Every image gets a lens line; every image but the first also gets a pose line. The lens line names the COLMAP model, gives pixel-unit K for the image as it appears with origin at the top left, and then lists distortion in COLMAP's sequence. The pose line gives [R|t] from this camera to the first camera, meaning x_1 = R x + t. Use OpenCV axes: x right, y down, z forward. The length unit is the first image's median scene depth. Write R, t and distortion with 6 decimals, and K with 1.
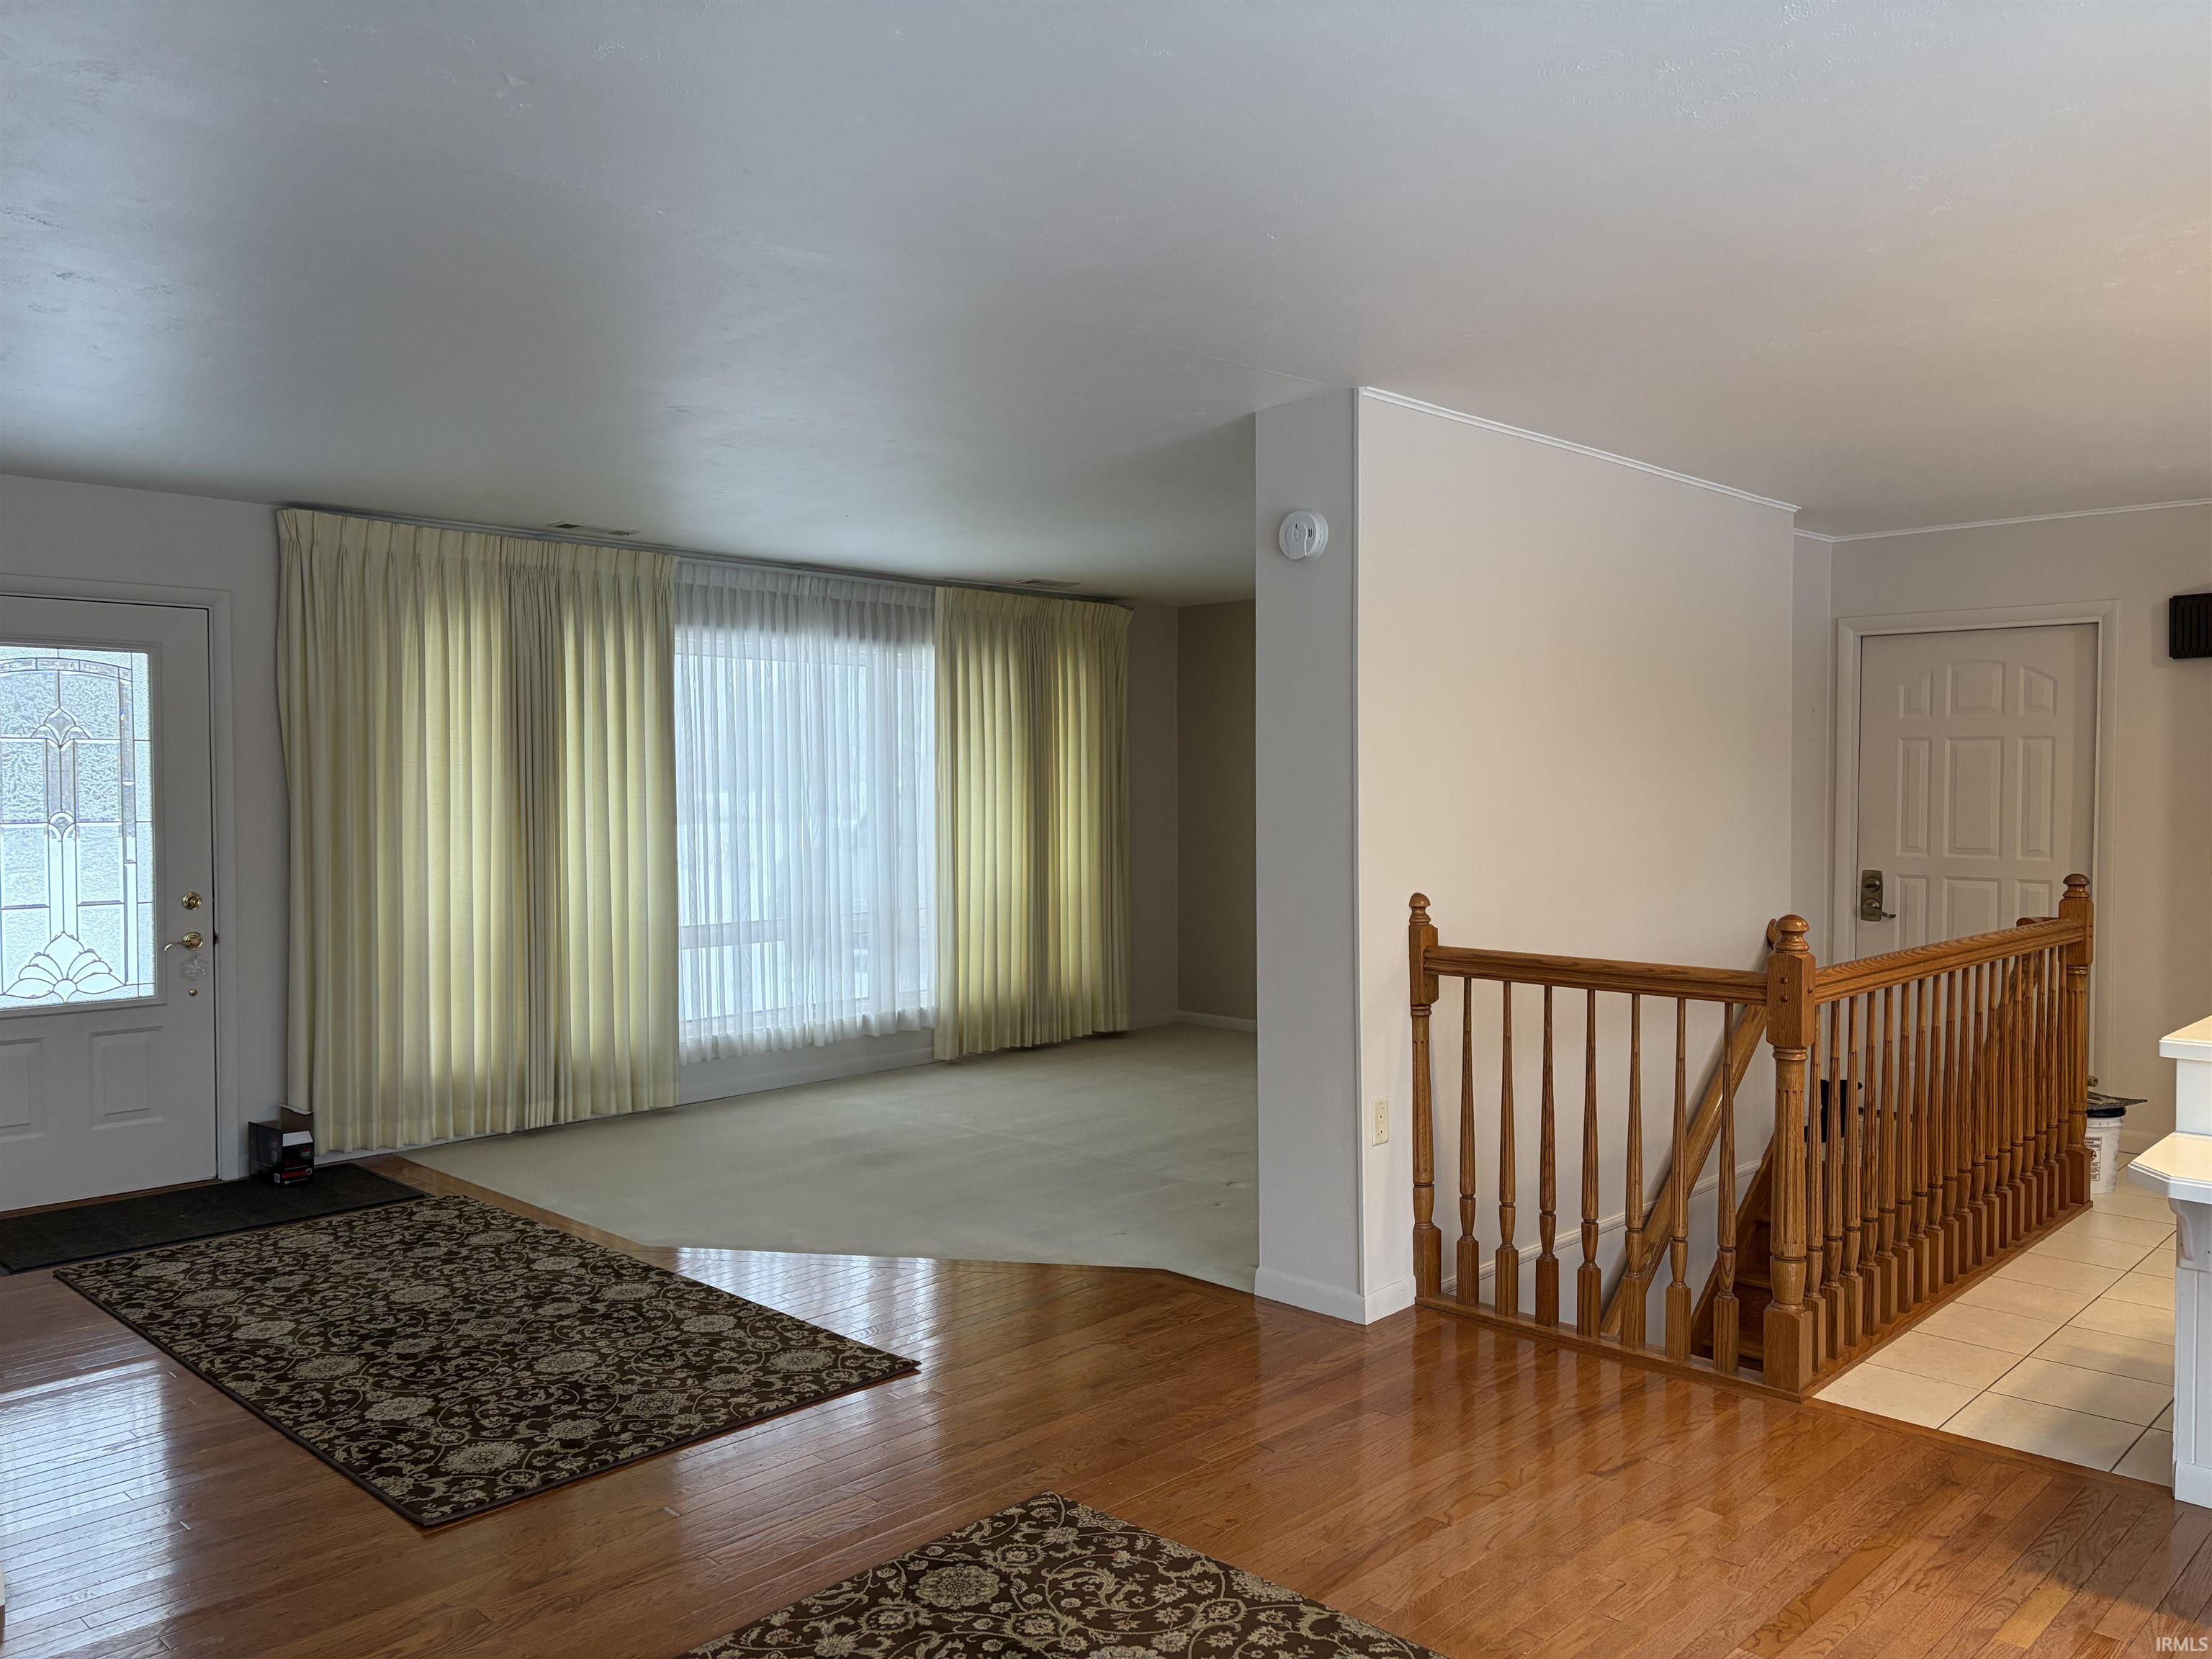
lens RADIAL K [[1641.3, 0, 1112.4], [0, 1641.3, 826.0], [0, 0, 1]] dist [0.064675, -0.013579]
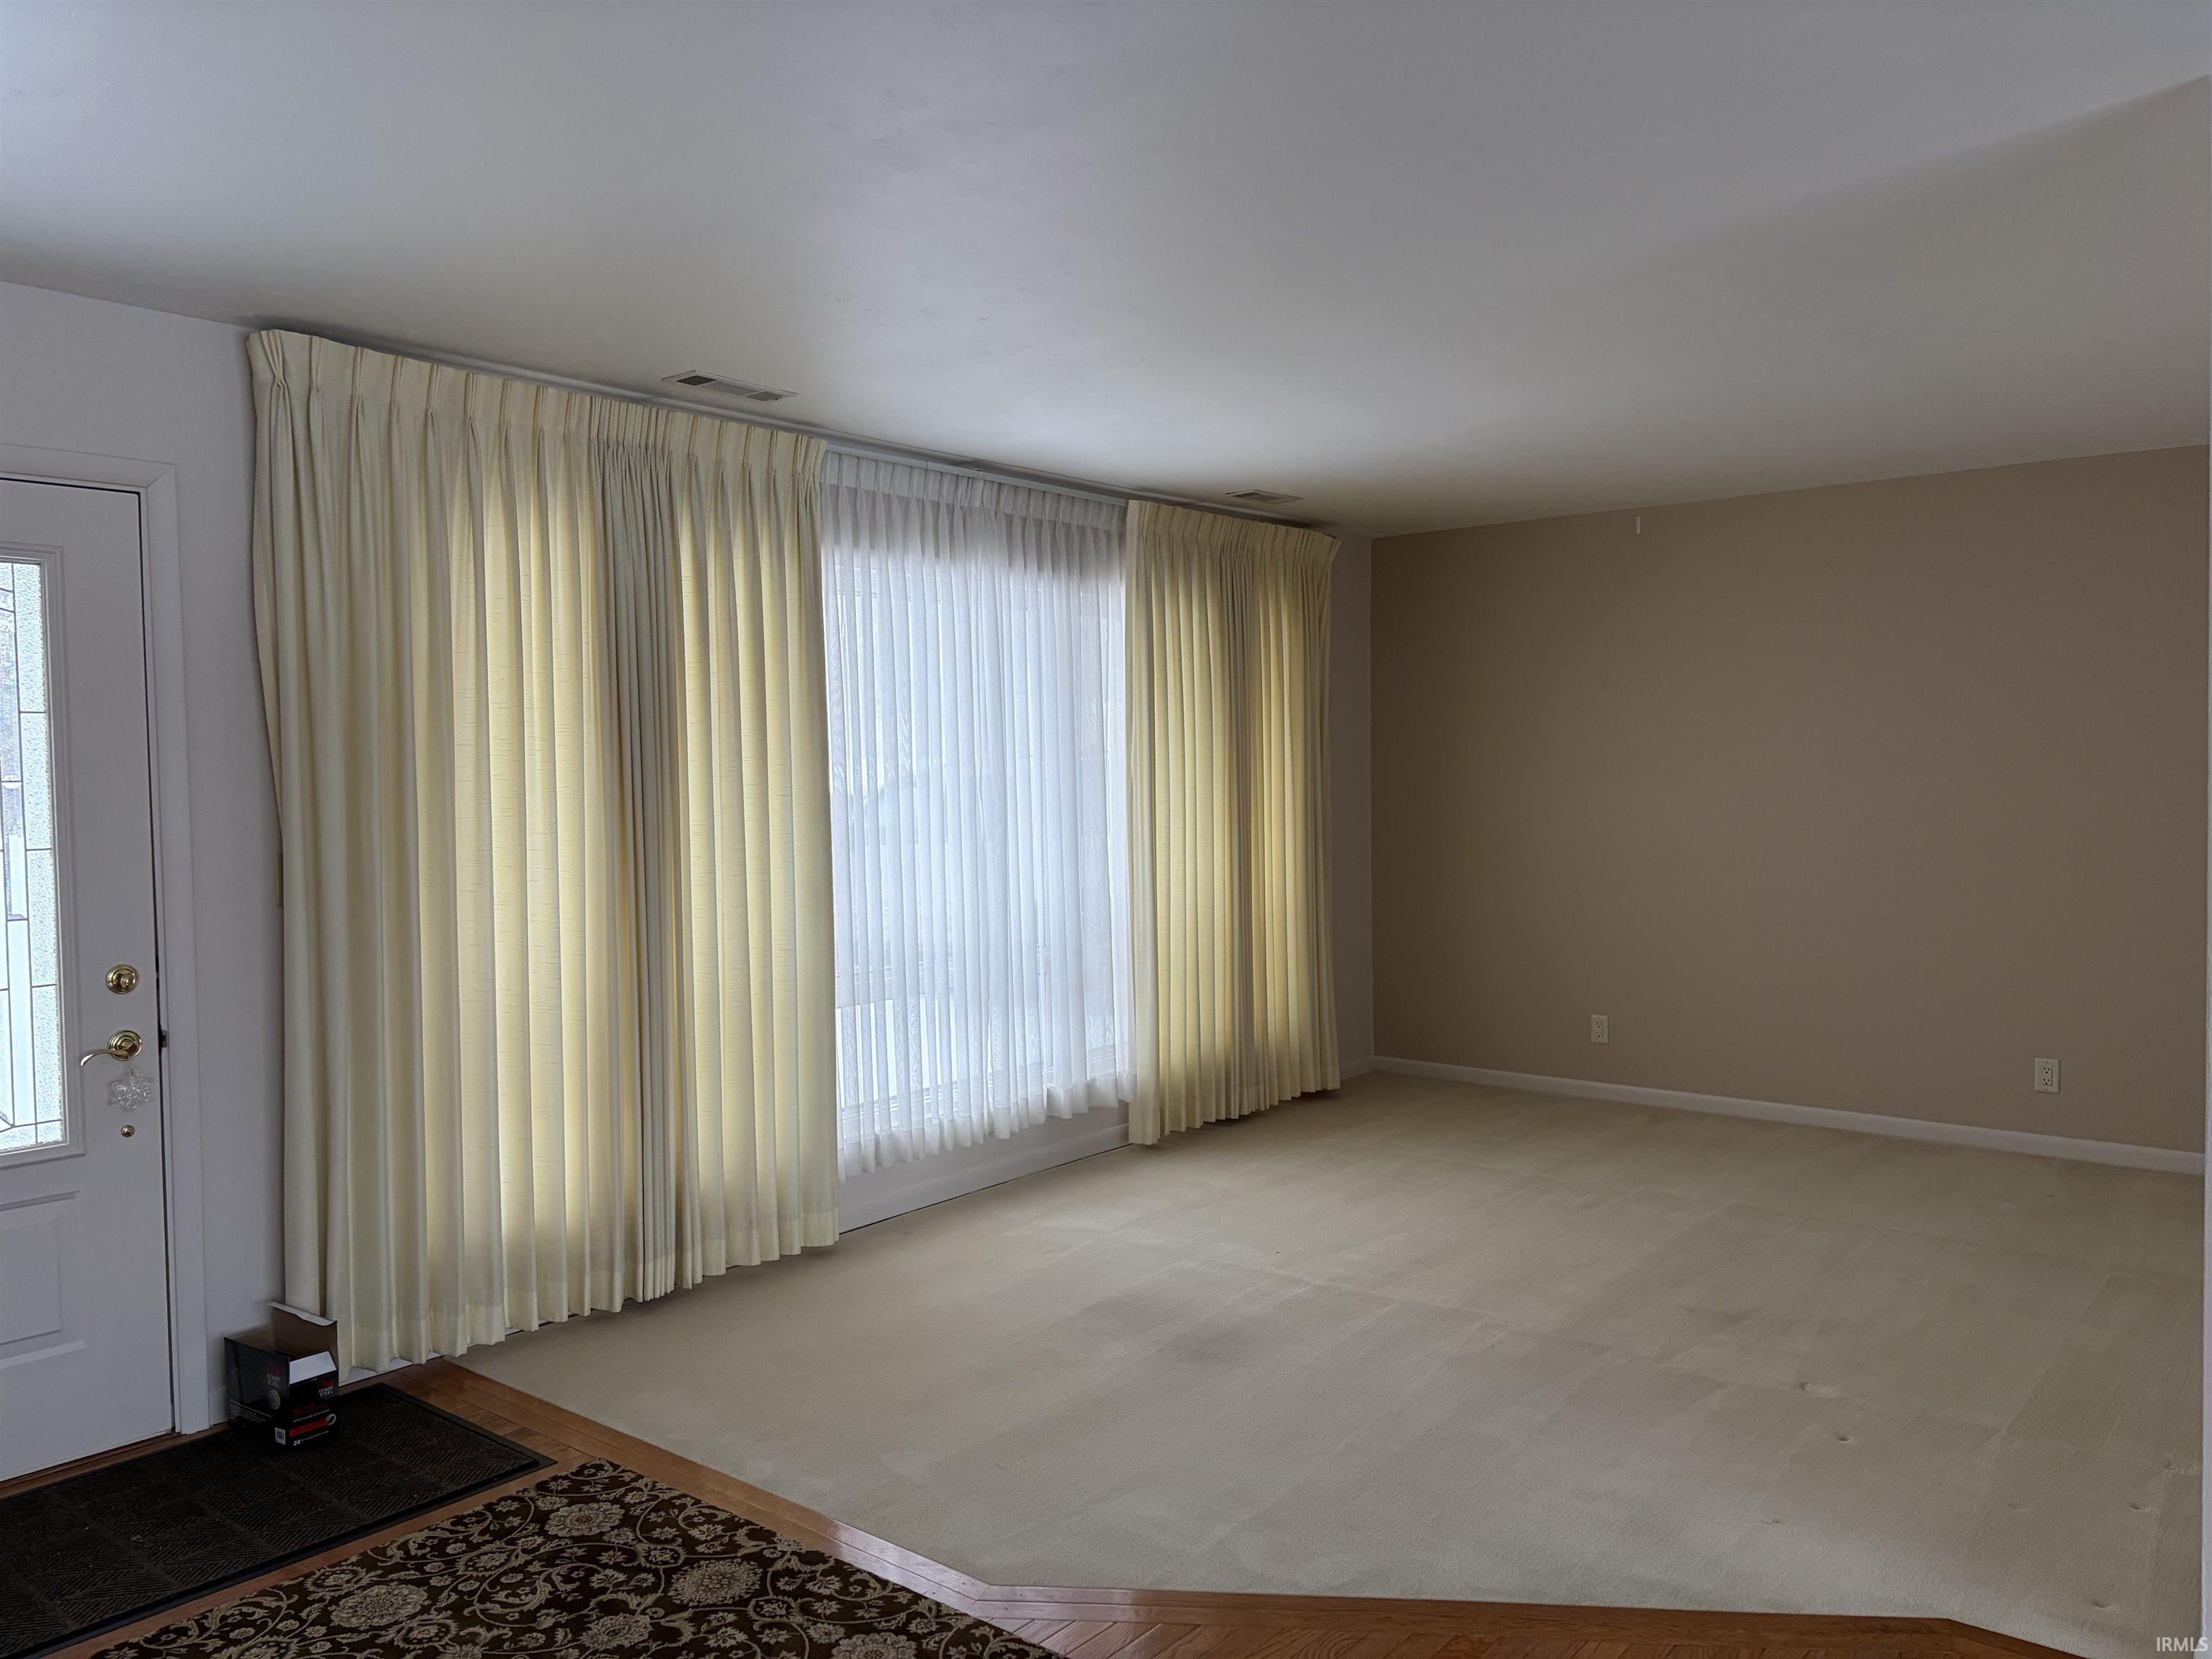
lens RADIAL K [[1641.3, 0, 1102.2], [0, 1641.3, 832.4], [0, 0, 1]] dist [0.064675, -0.013579]
pose [[0.997107, -0.018118, 0.073826, -0.210846], [0.017377, 0.999792, 0.010671, -0.007285], [-0.074004, -0.009358, 0.997214, 0.323681]]
